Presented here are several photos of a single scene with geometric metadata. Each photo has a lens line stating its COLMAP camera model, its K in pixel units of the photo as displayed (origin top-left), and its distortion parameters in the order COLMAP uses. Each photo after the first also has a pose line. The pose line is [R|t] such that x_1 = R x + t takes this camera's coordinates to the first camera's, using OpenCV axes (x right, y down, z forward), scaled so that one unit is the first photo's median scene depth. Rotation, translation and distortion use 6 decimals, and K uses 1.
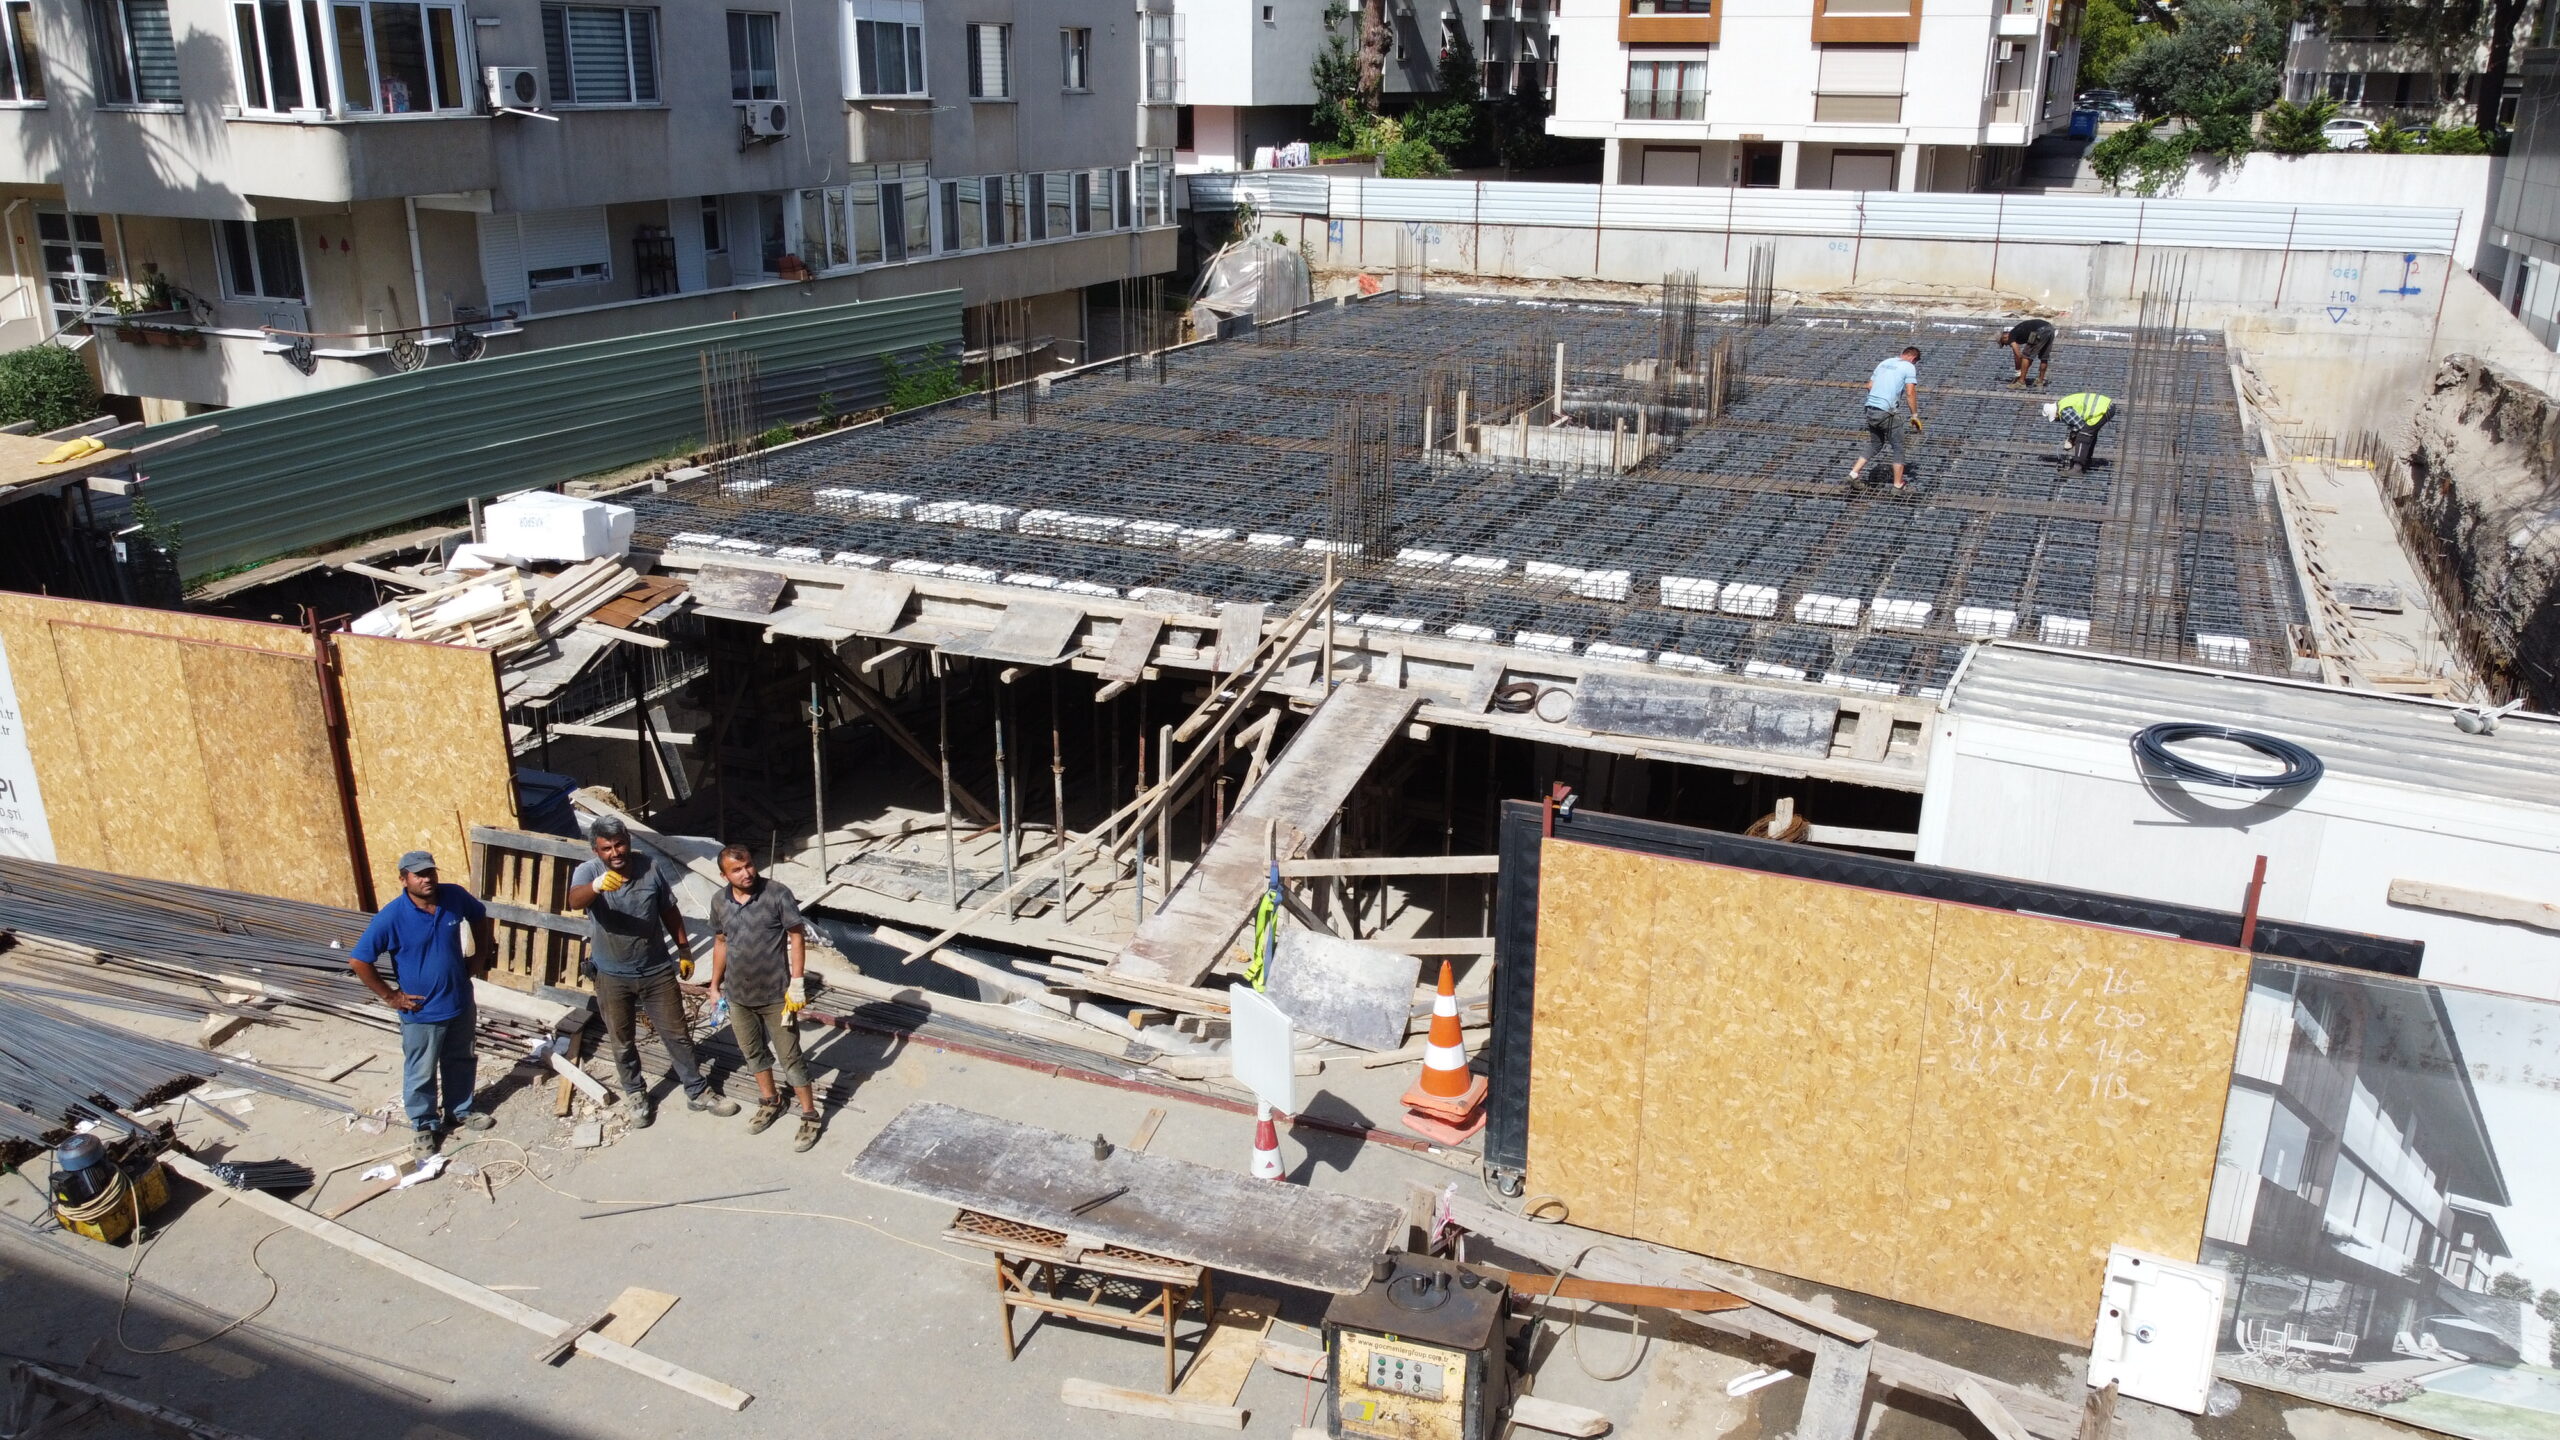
lens RADIAL K [[1929.5, 0, 1280.0], [0, 1929.5, 720.0], [0, 0, 1]] dist [-0.003707, 0.002527]
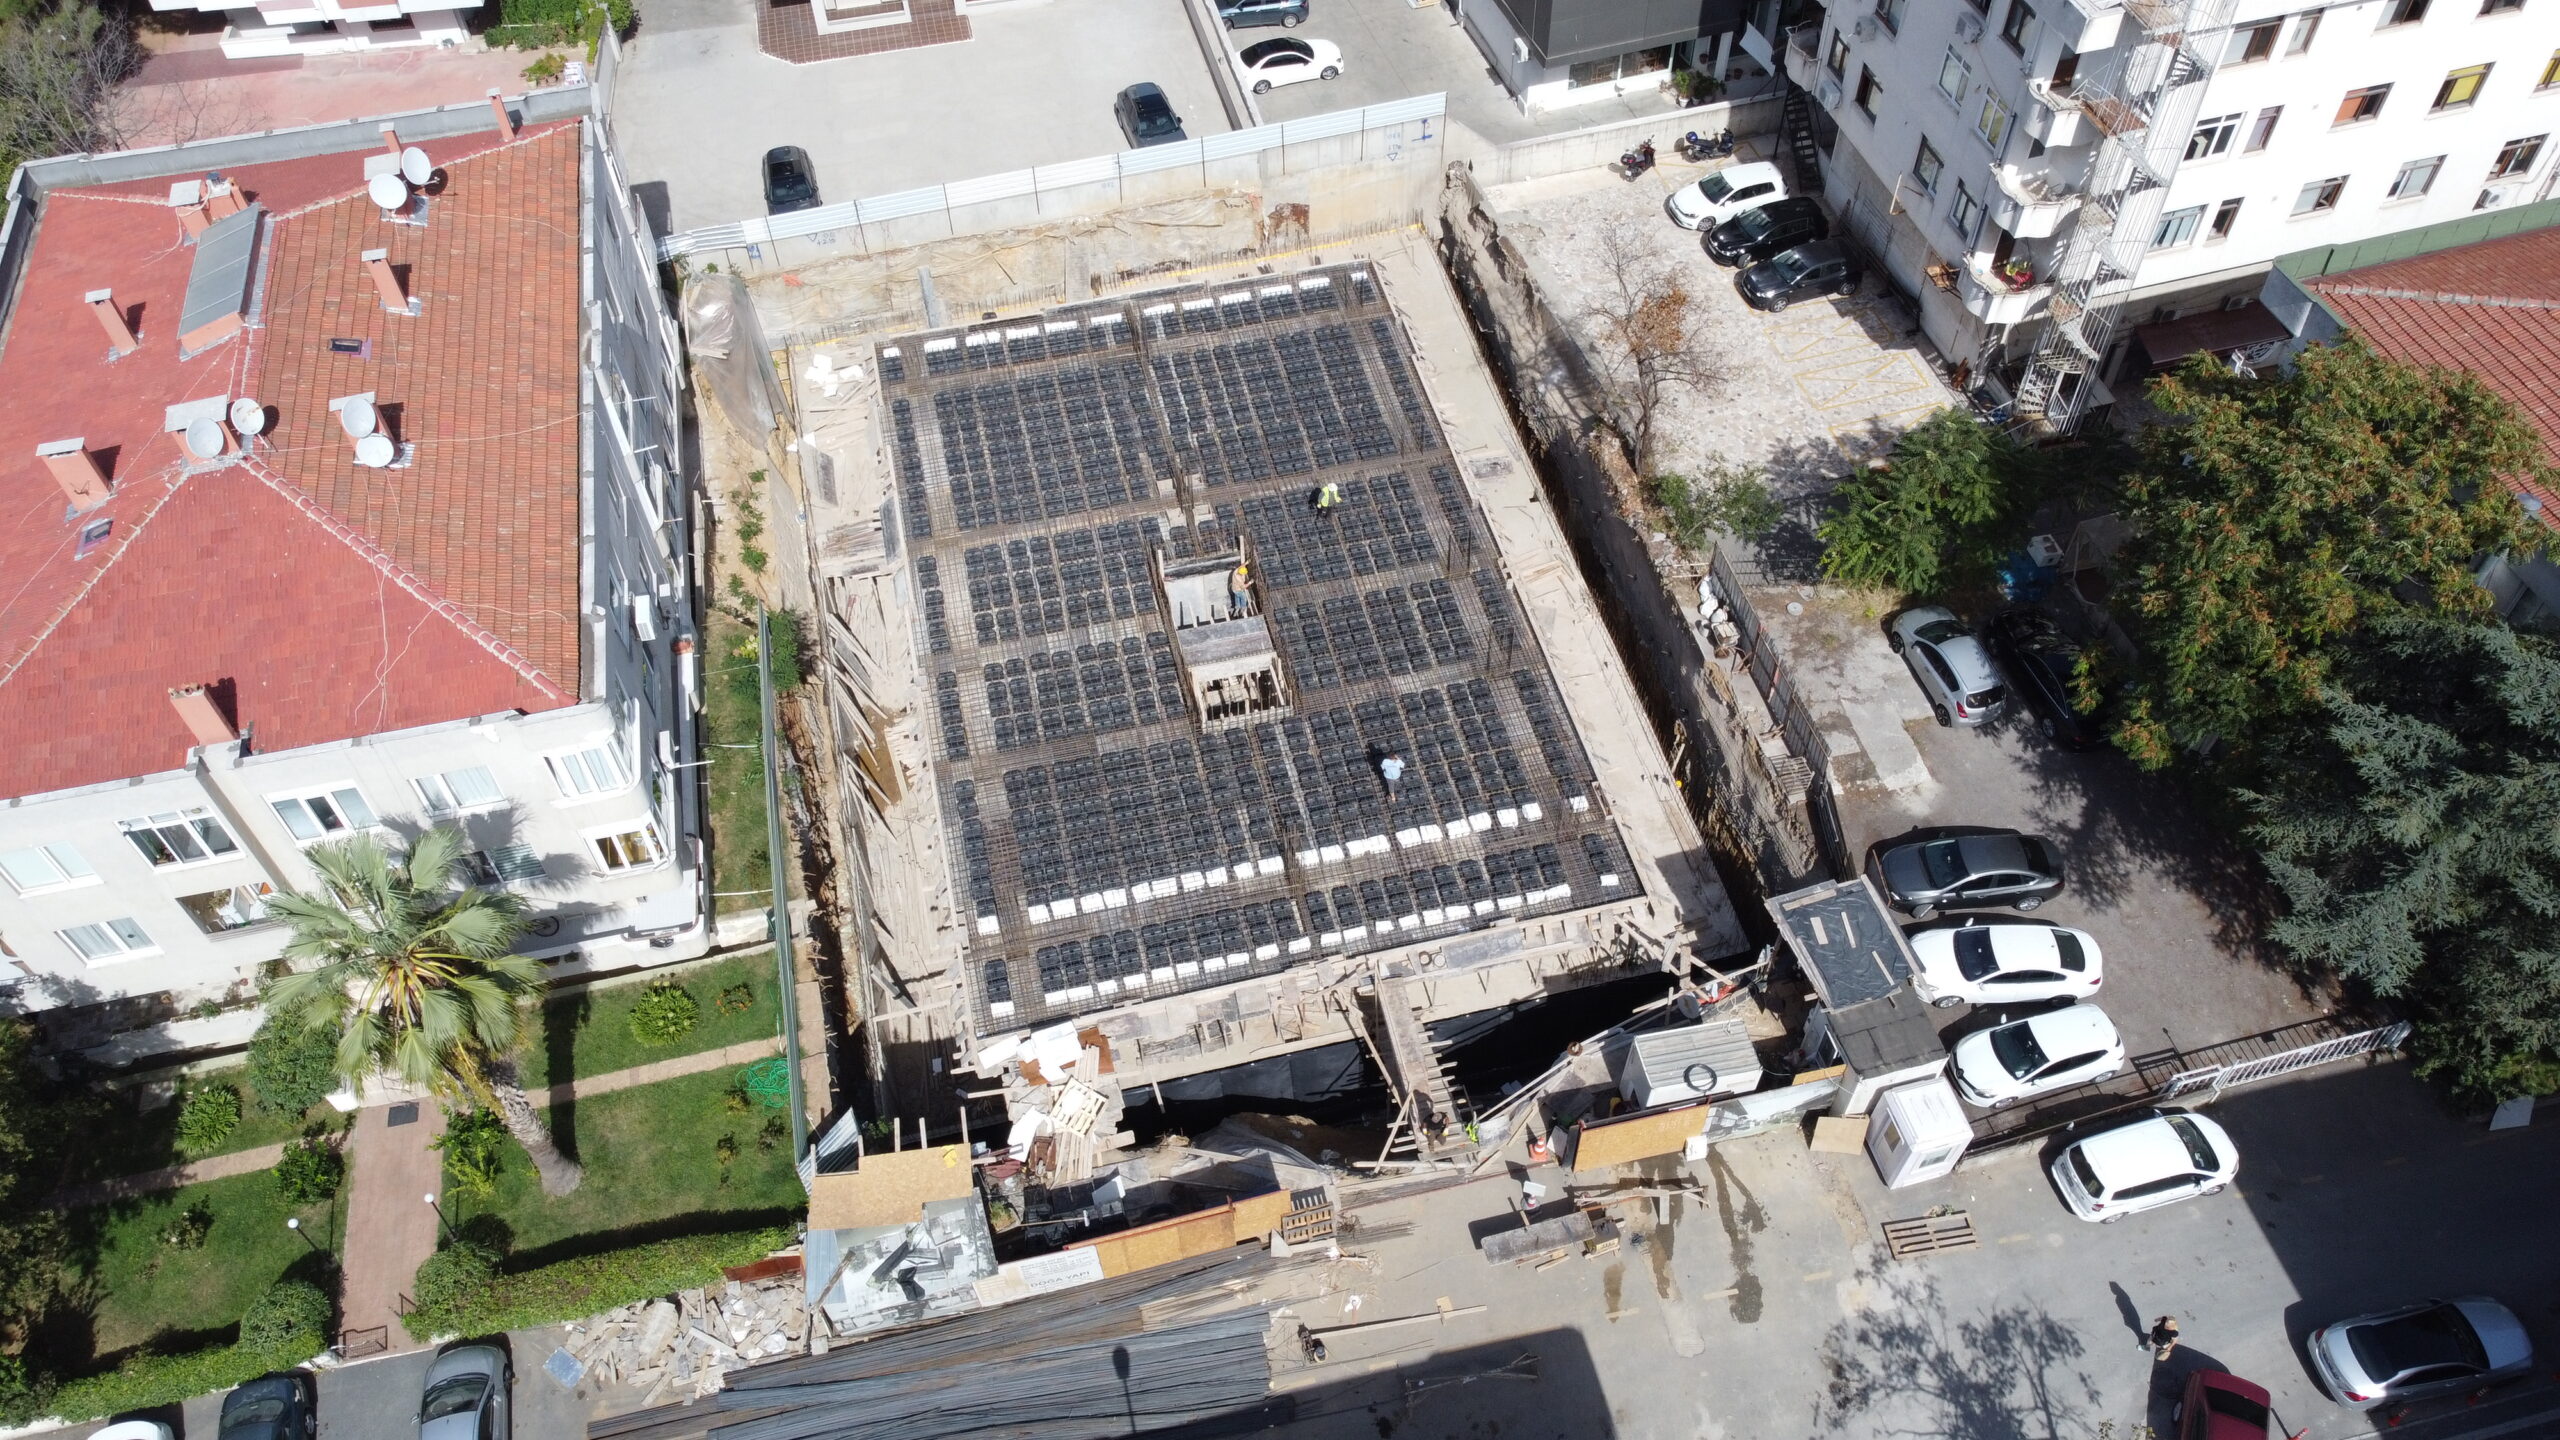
lens RADIAL K [[1929.5, 0, 1280.0], [0, 1929.5, 720.0], [0, 0, 1]] dist [-0.003707, 0.002527]
pose [[0.801249, -0.479793, 0.357488, -0.321442], [0.218913, 0.791128, 0.571134, -0.696737], [-0.556845, -0.379362, 0.738923, -0.329939]]
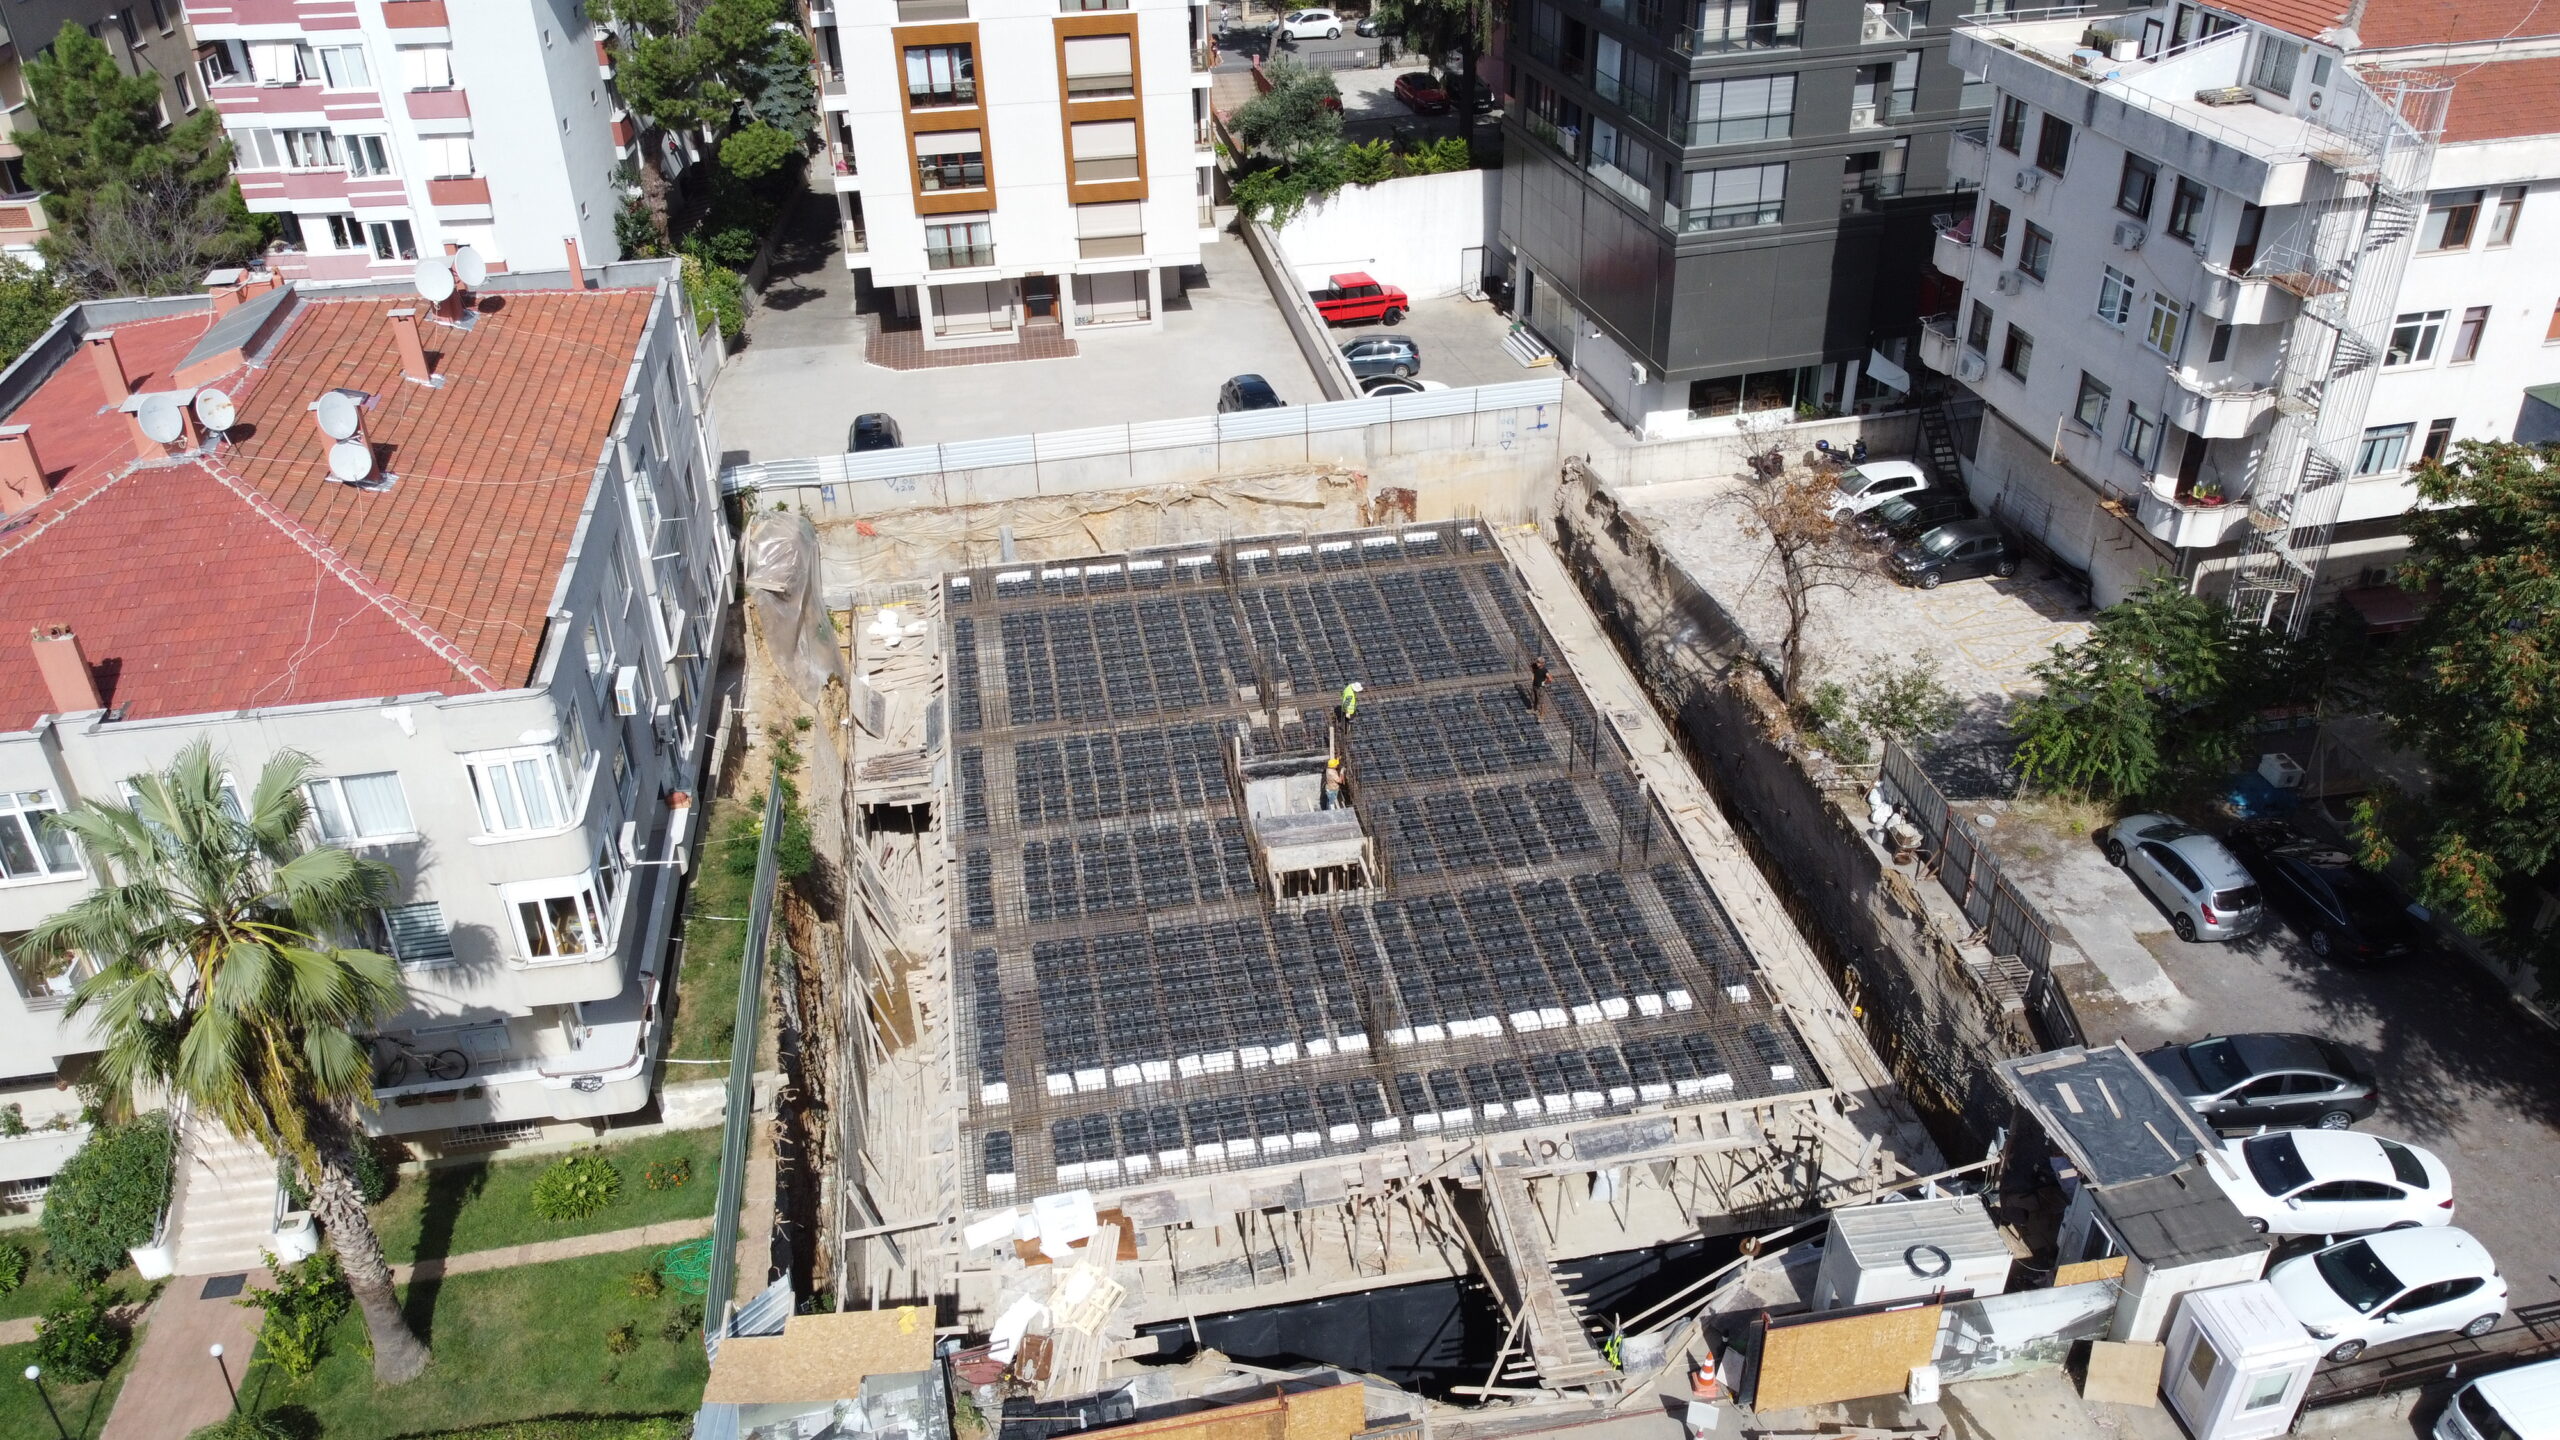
lens RADIAL K [[1929.5, 0, 1280.0], [0, 1929.5, 720.0], [0, 0, 1]] dist [-0.003707, 0.002527]
pose [[0.836778, -0.312356, 0.449707, -0.348298], [0.206805, 0.940779, 0.268639, -0.400944], [-0.506986, -0.131789, 0.851820, -0.262640]]
